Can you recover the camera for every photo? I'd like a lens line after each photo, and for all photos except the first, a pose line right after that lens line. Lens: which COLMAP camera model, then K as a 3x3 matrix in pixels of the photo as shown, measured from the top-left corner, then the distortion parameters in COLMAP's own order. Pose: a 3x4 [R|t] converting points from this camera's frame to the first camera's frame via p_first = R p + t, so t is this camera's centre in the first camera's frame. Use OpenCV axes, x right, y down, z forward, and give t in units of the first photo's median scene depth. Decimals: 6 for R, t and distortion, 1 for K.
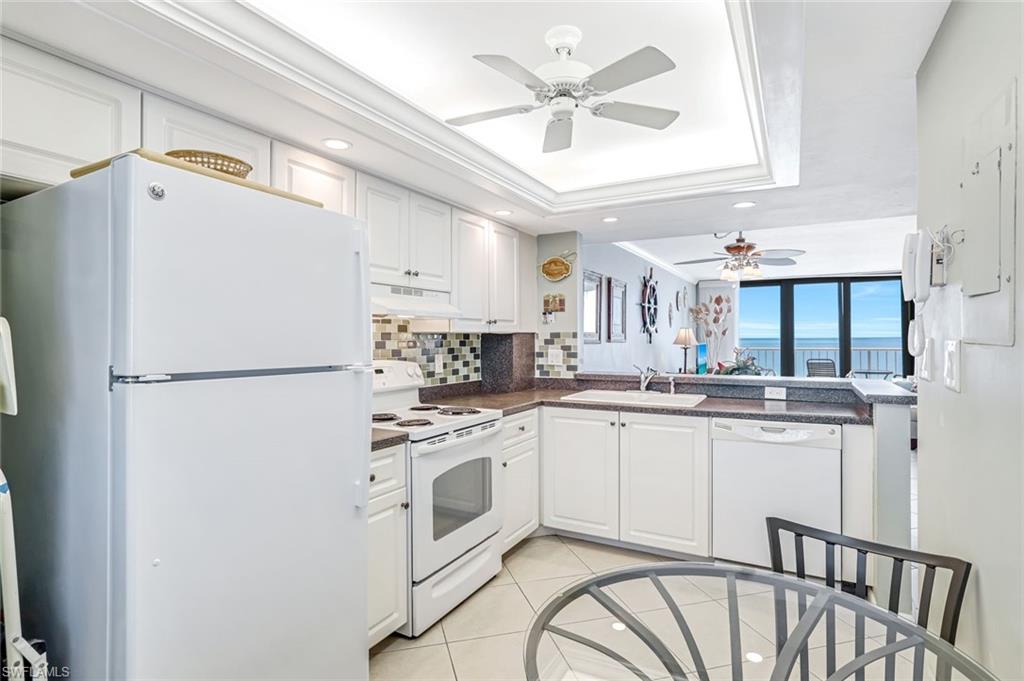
lens RADIAL K [[512.0, 0, 512.0], [0, 512.0, 340.5], [0, 0, 1]] dist [0.001097, 0.000170]
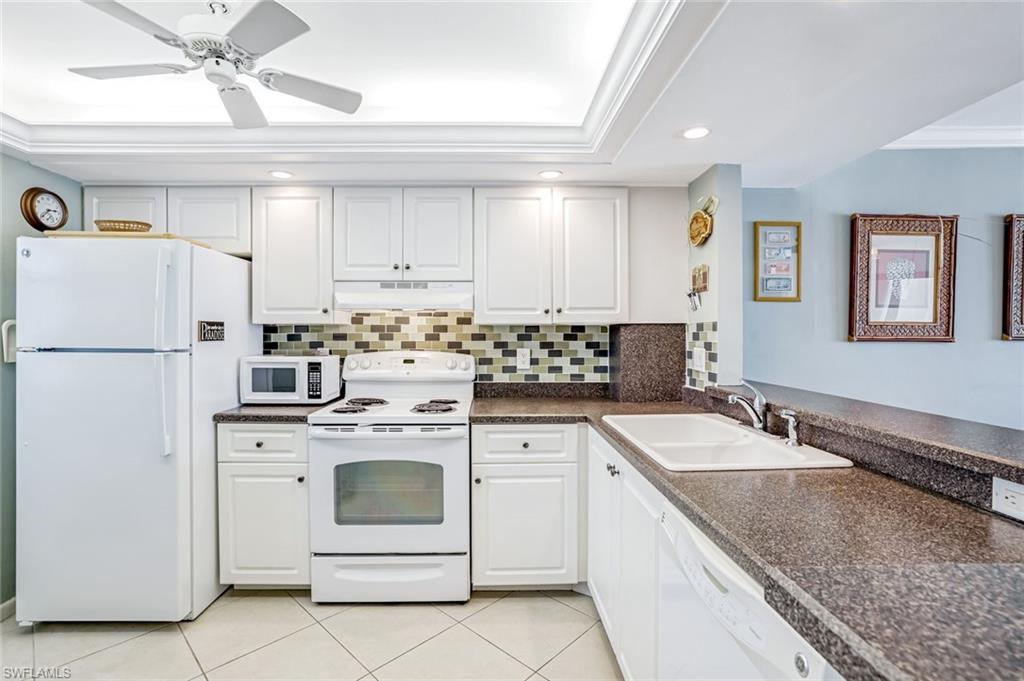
lens RADIAL K [[469.2, 0, 513.3], [0, 469.2, 338.0], [0, 0, 1]] dist [-0.046270, 0.023612]
pose [[0.511233, 0.011780, -0.859362, 0.502845], [-0.006647, 0.999930, 0.009752, 0.000271], [0.859417, 0.000727, 0.511276, 0.492203]]
